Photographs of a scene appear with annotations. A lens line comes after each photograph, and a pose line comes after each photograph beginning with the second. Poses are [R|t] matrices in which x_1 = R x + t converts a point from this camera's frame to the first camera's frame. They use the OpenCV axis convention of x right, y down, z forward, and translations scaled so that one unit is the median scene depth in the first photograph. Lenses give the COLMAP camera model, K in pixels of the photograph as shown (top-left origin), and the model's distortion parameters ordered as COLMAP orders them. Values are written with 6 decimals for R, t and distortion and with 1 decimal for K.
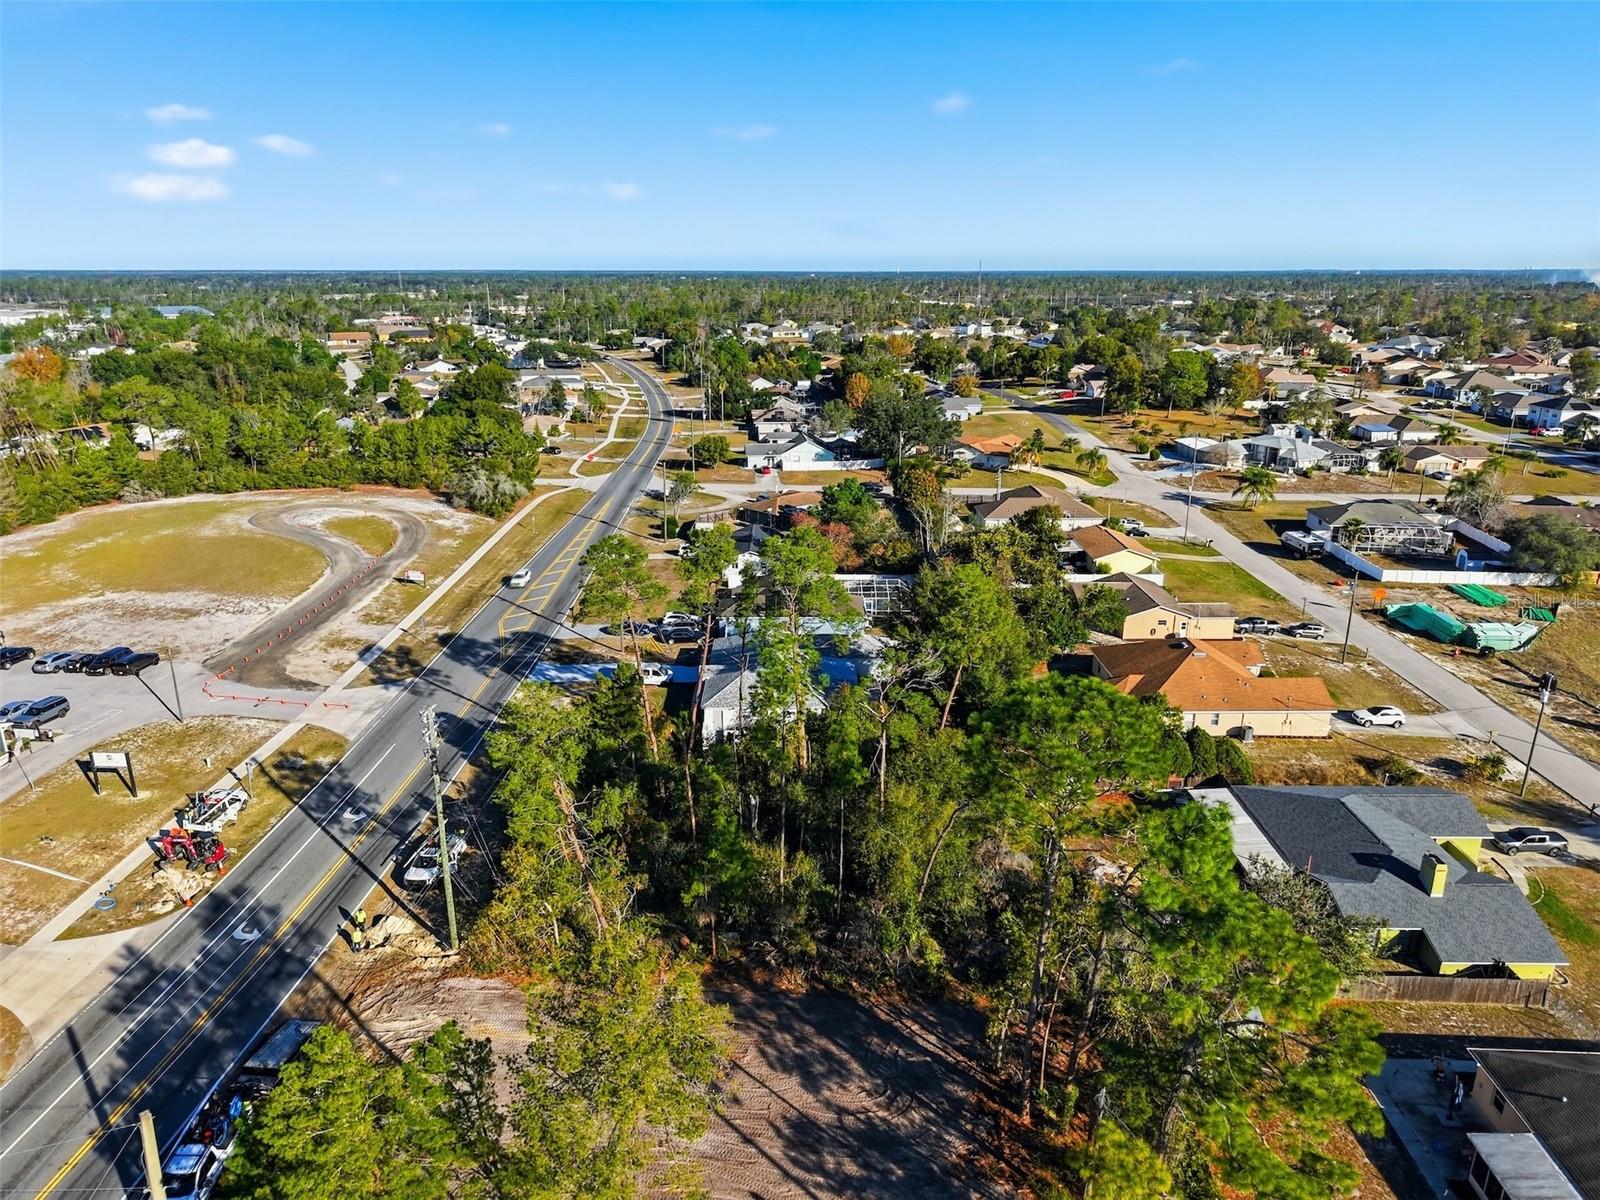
lens RADIAL K [[1056.4, 0, 812.0], [0, 1056.4, 597.8], [0, 0, 1]] dist [0.085016, -0.109133]
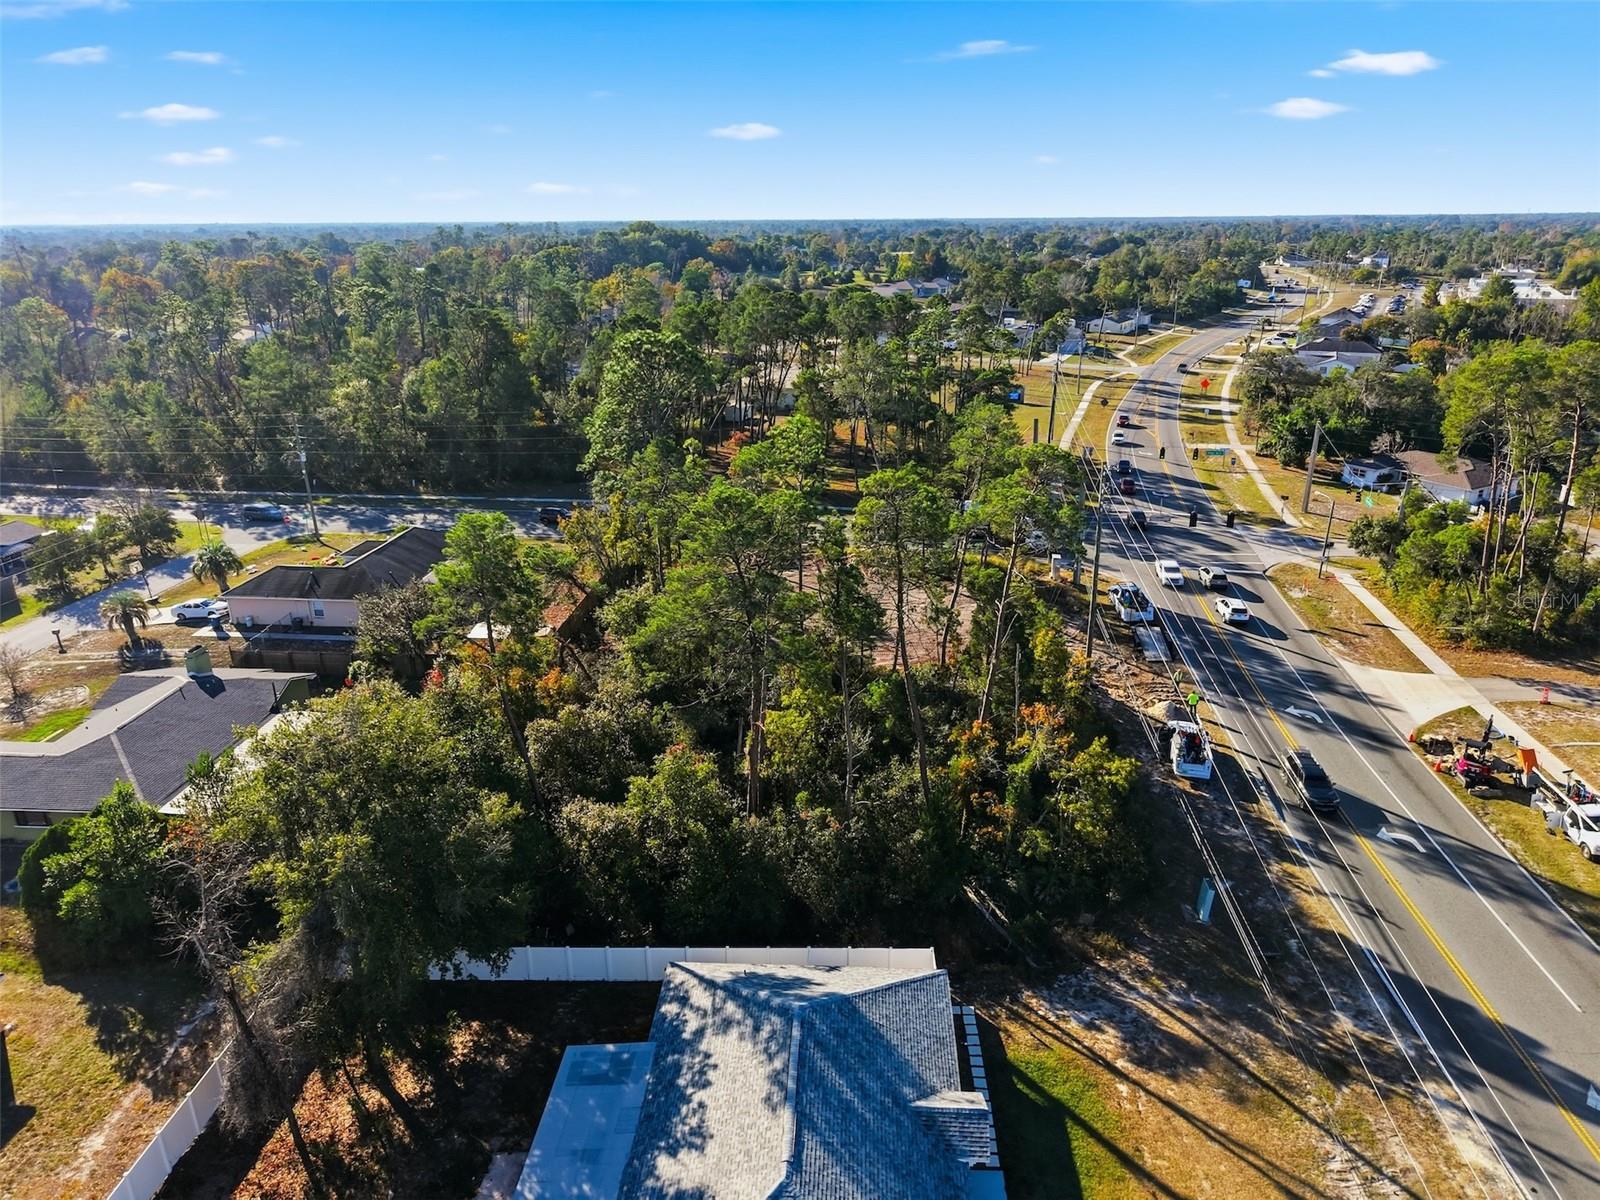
lens RADIAL K [[1050.8, 0, 803.5], [0, 1050.8, 635.2], [0, 0, 1]] dist [-0.003269, -0.000631]
pose [[-0.997286, -0.018187, 0.071343, -0.059733], [0.030643, 0.778559, 0.626822, -0.236927], [-0.066945, 0.627307, -0.775889, 1.019560]]
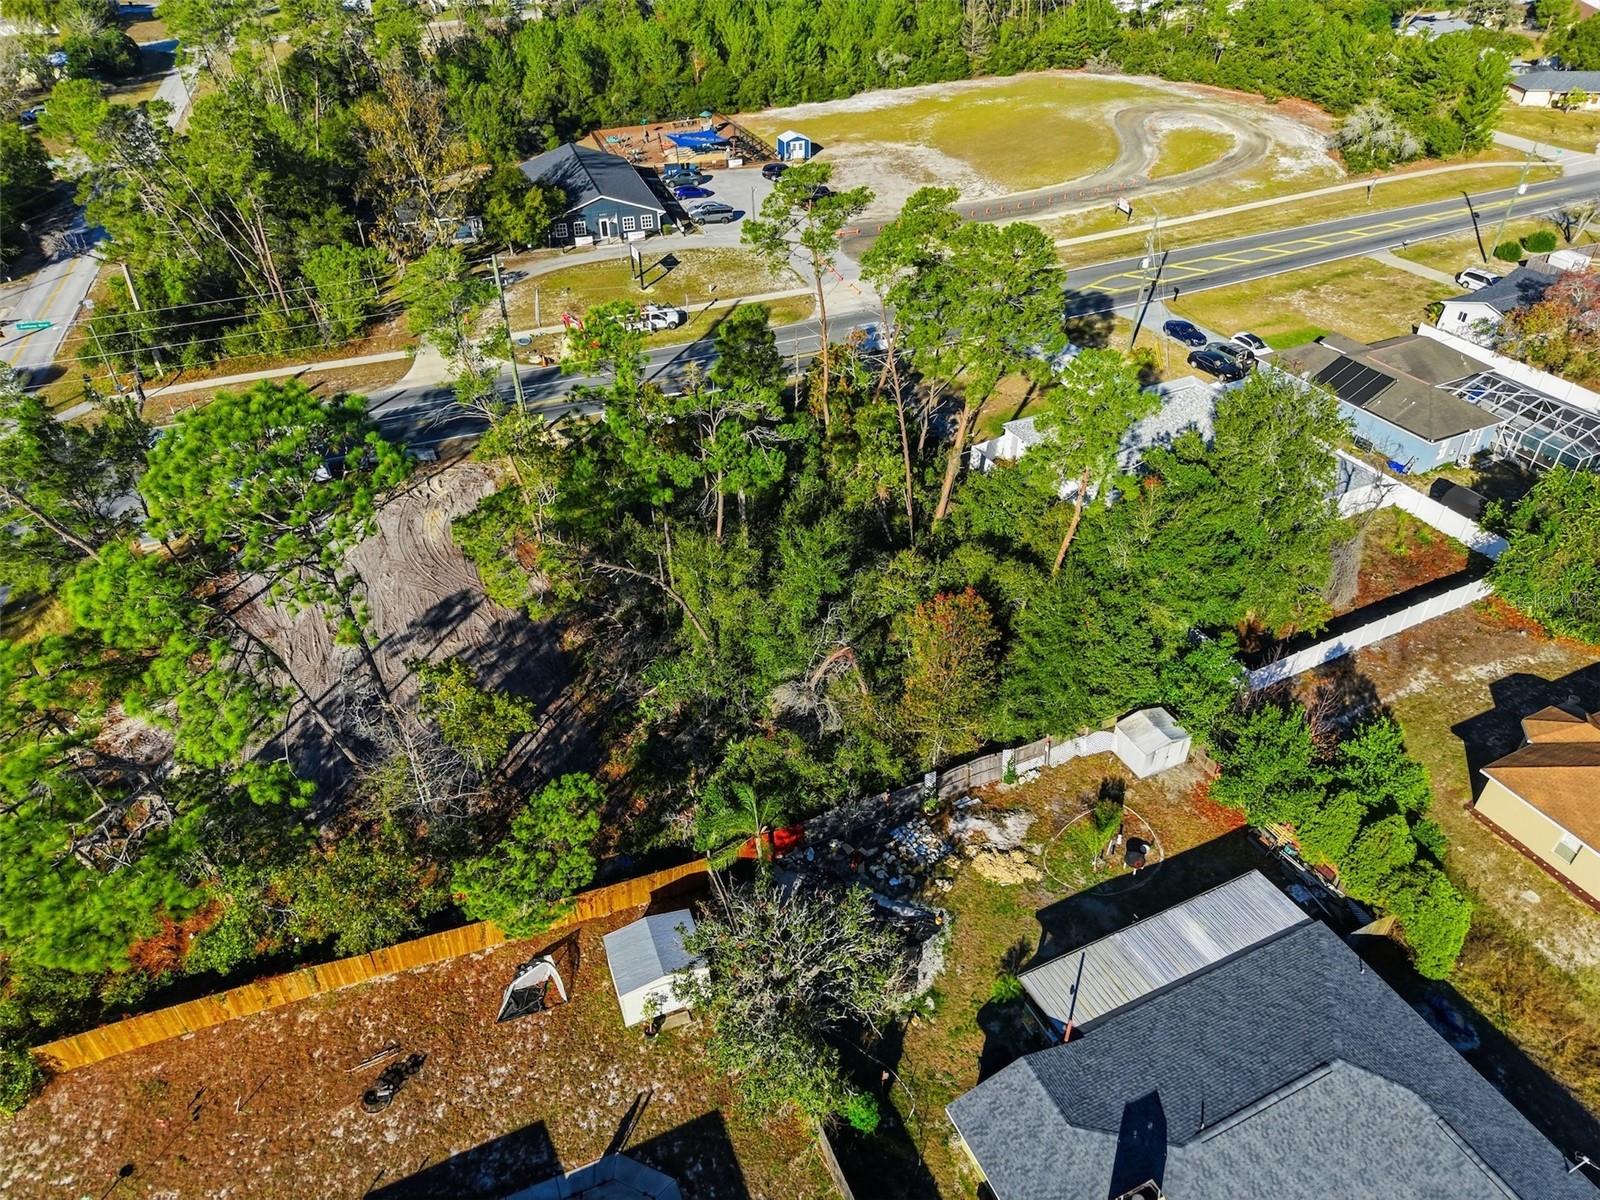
lens RADIAL K [[1103.0, 0, 800.0], [0, 1103.0, 600.0], [0, 0, 1]] dist [0.005528, 0.001135]
pose [[0.427476, 0.527857, -0.733915, 0.428706], [-0.263683, 0.849331, 0.457283, -0.106103], [0.864717, -0.001957, 0.502255, 0.348027]]
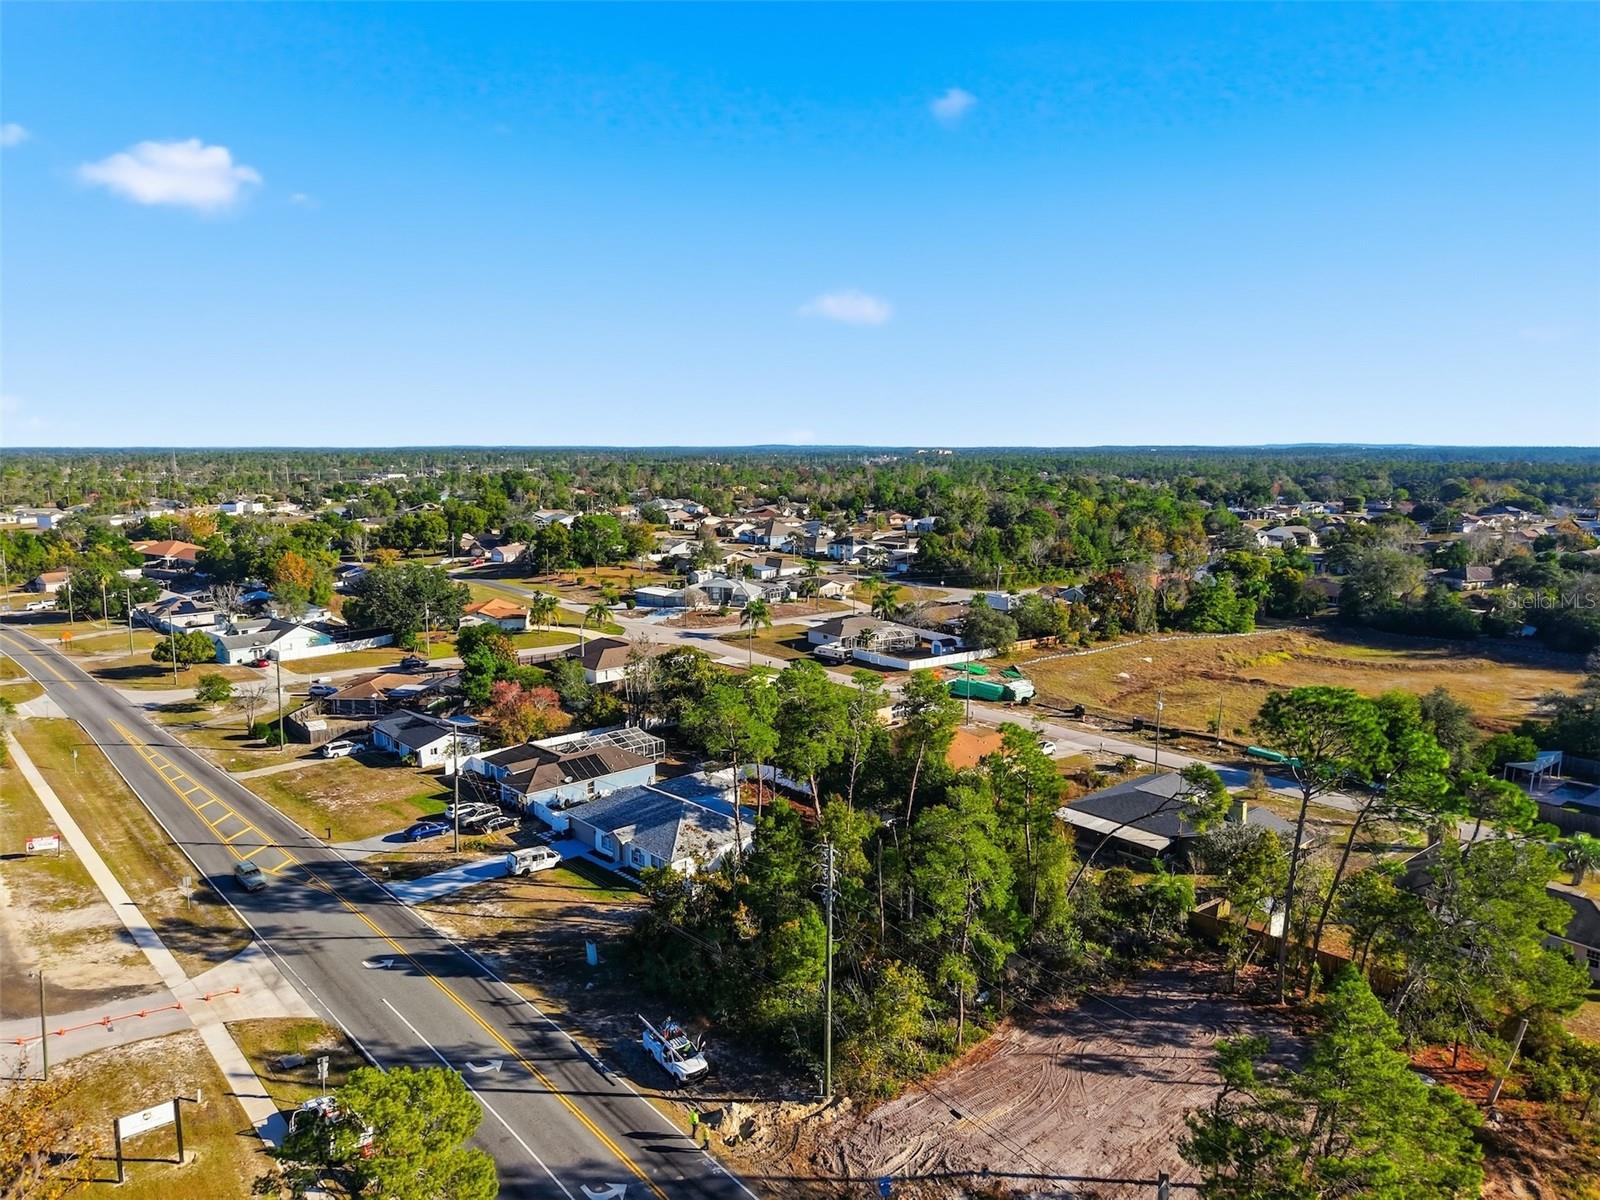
lens RADIAL K [[1062.0, 0, 800.0], [0, 1062.0, 600.0], [0, 0, 1]] dist [0.002605, 0.000212]
pose [[0.744754, -0.096104, 0.660383, -0.525849], [0.196467, 0.977295, -0.079345, -0.028180], [-0.637764, 0.188836, 0.746725, 0.102922]]
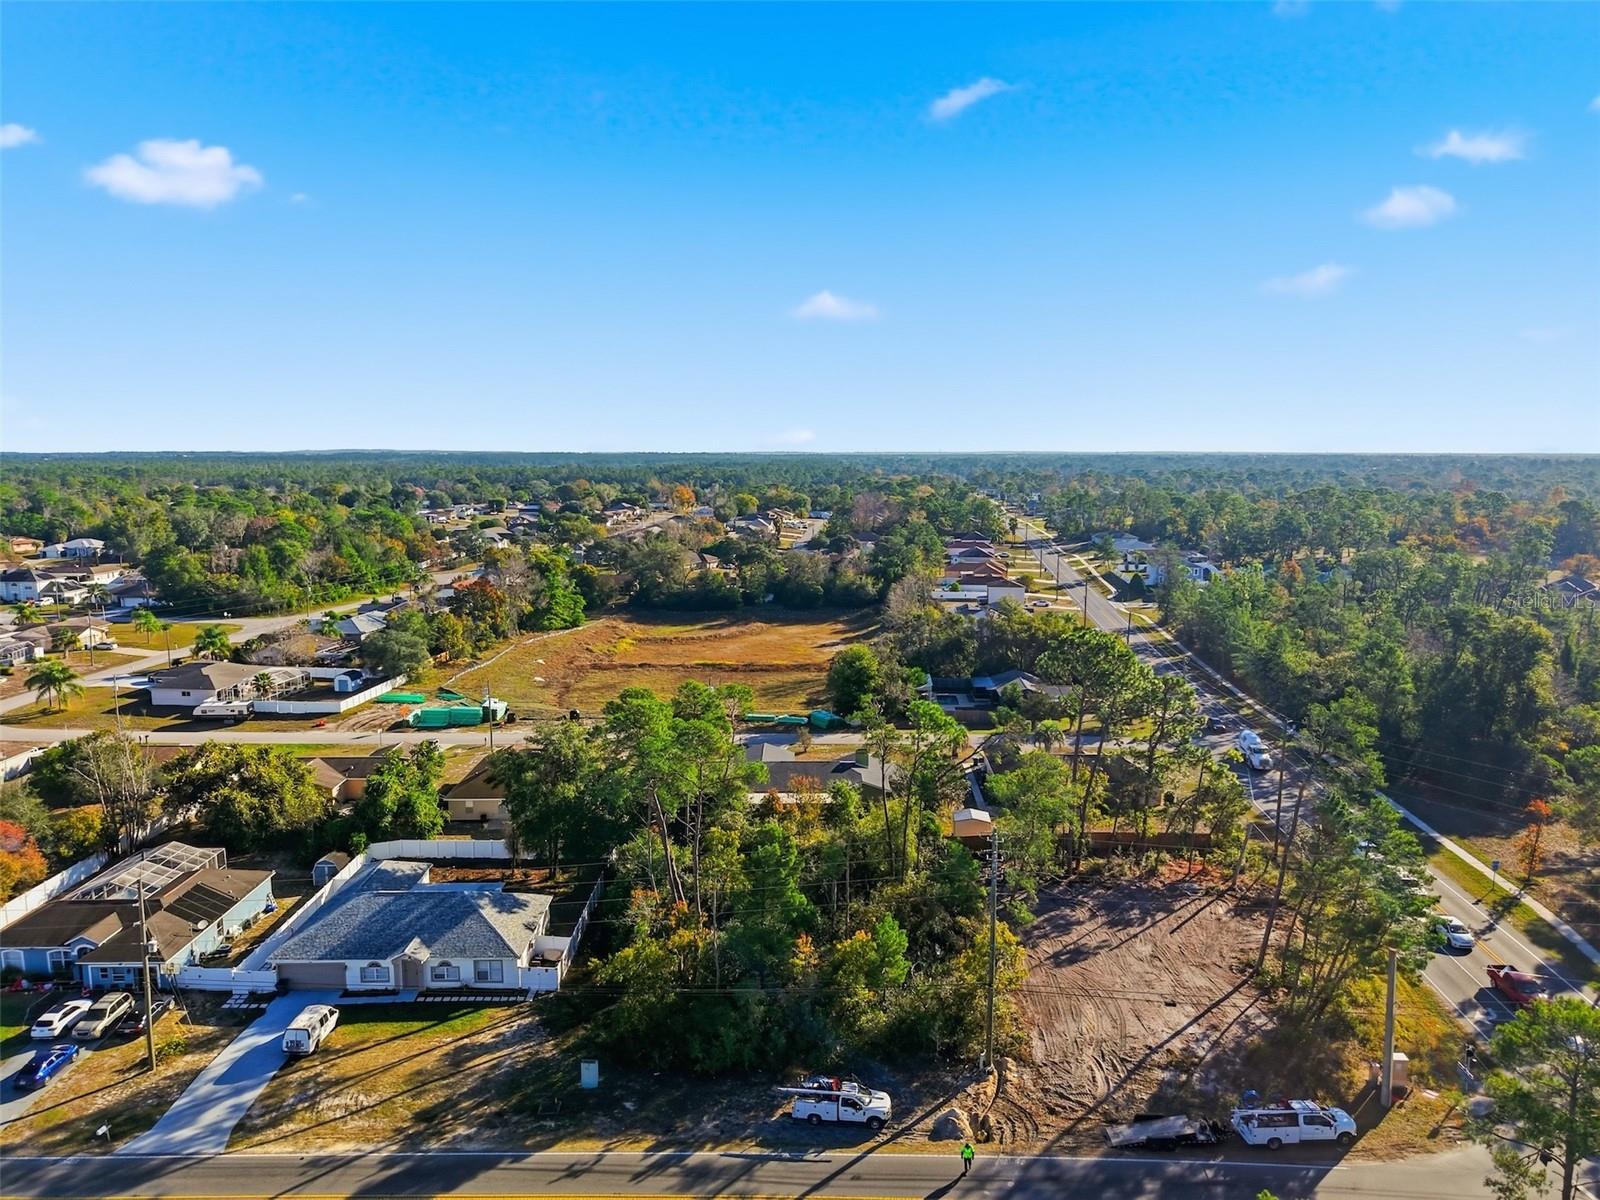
lens RADIAL K [[1085.0, 0, 800.0], [0, 1085.0, 600.0], [0, 0, 1]] dist [0.000147, 0.000125]
pose [[-0.000352, -0.136900, 0.990585, -0.725399], [0.294606, 0.946607, 0.130927, -0.164565], [-0.955619, 0.291879, 0.039999, 0.547007]]
